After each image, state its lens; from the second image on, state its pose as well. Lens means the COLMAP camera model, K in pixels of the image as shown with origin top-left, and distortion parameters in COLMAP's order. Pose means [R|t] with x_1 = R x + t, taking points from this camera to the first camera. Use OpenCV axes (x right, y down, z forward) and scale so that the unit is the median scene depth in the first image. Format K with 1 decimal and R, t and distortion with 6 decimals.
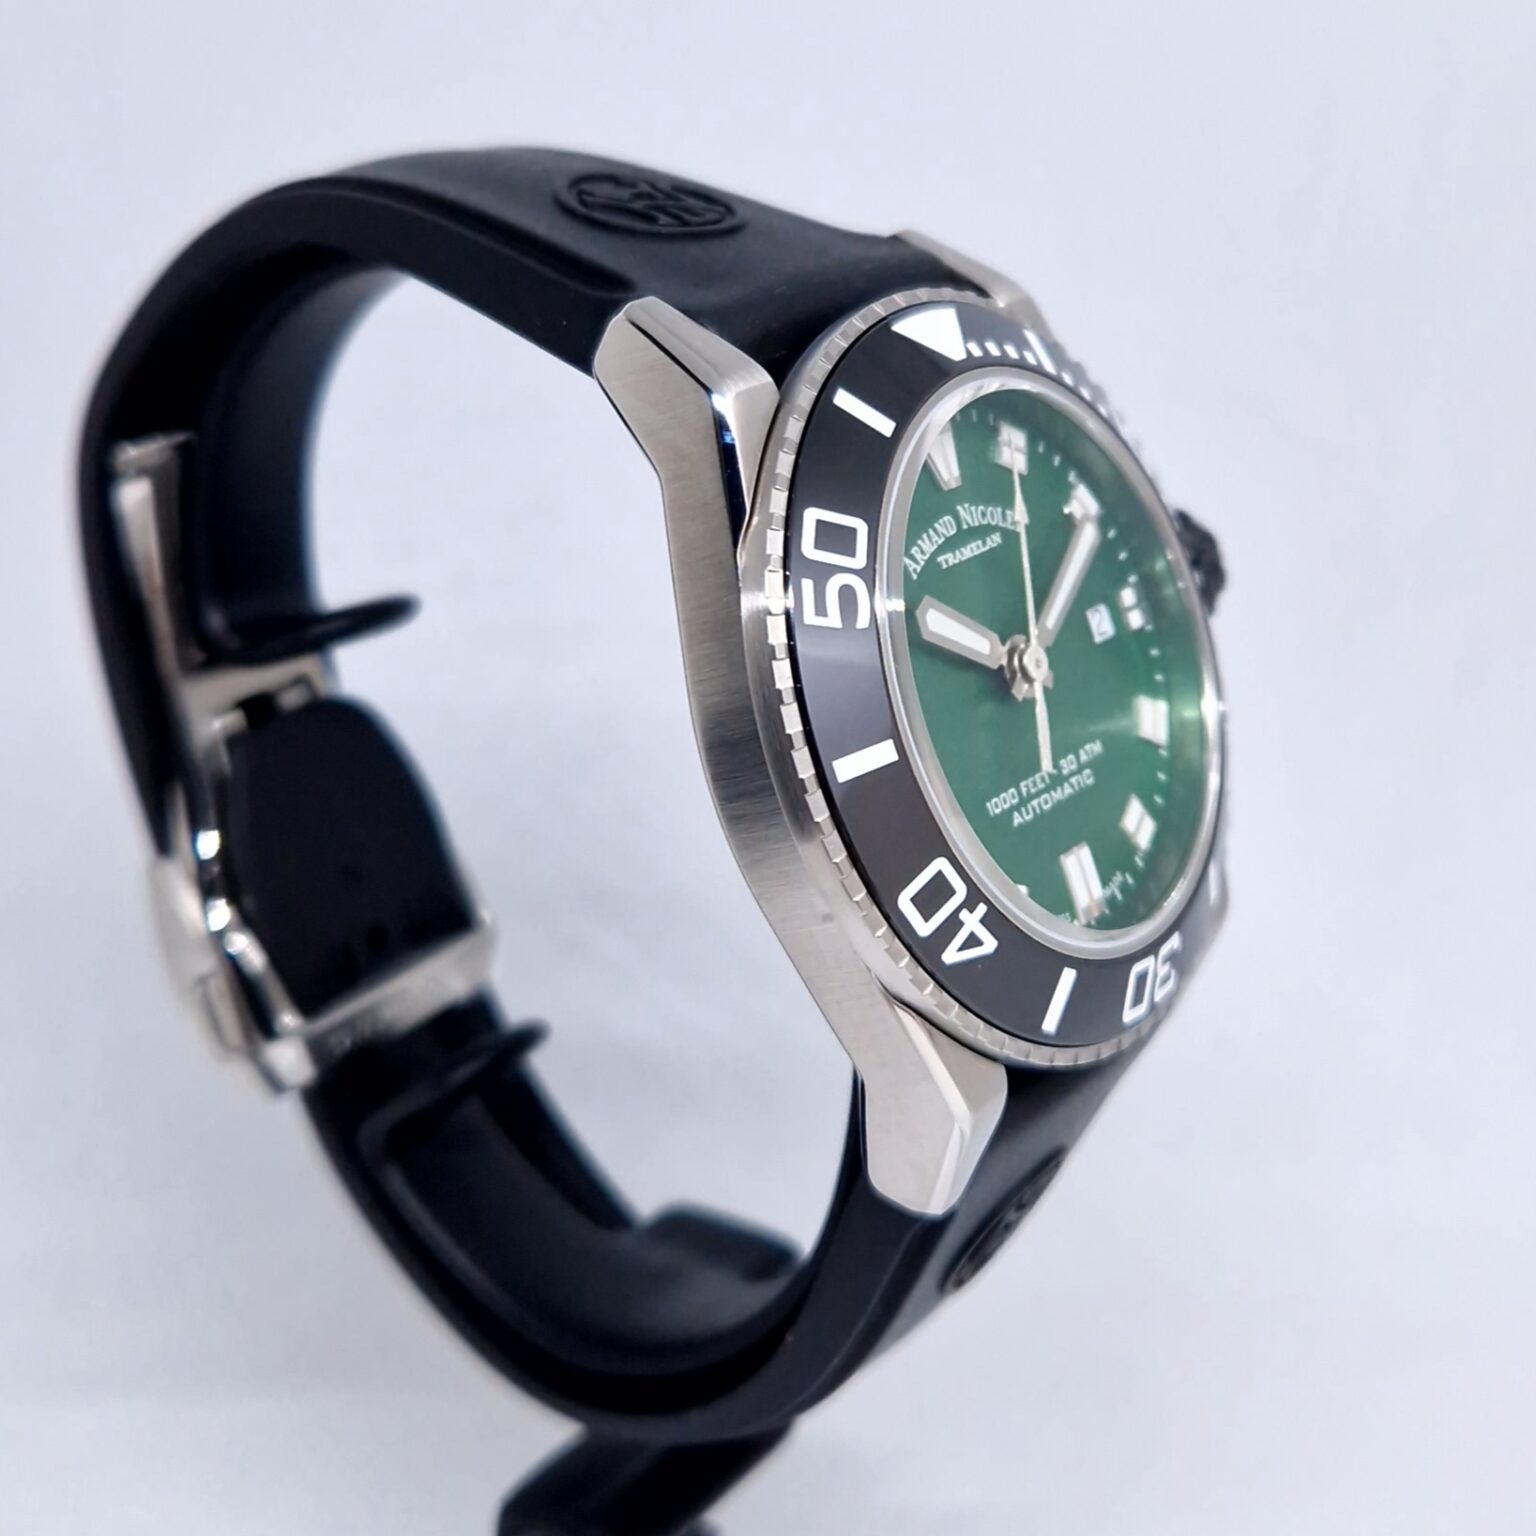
lens RADIAL K [[2871.5, 0, 768.0], [0, 2871.5, 768.0], [0, 0, 1]] dist [-0.033051, -0.046431]
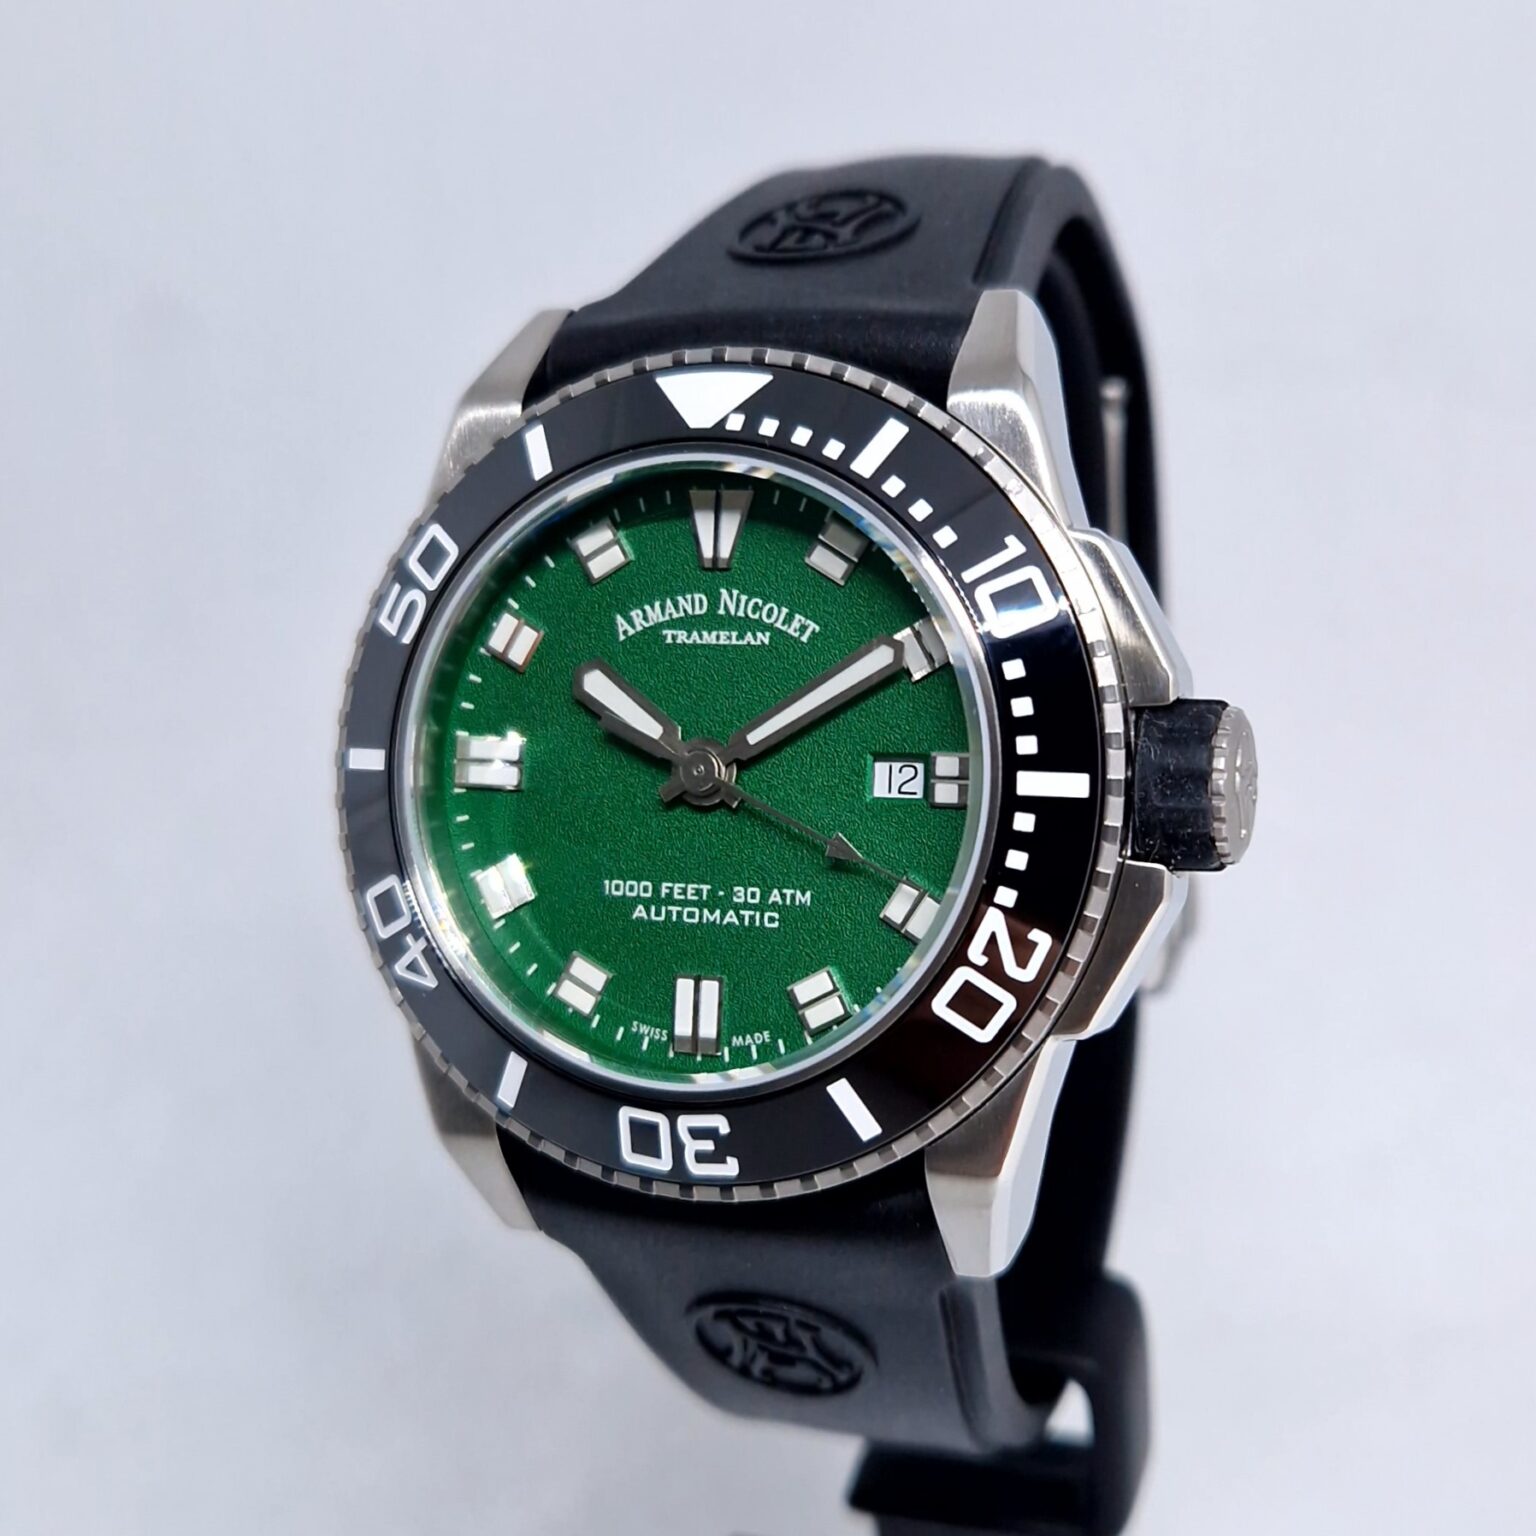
lens RADIAL K [[2208.4, 0, 768.0], [0, 2208.4, 768.0], [0, 0, 1]] dist [0.041860, 0.001083]
pose [[0.308551, 0.337871, -0.889179, 0.748255], [-0.257353, 0.929578, 0.263919, -0.235717], [0.915732, 0.147400, 0.373775, 0.760972]]
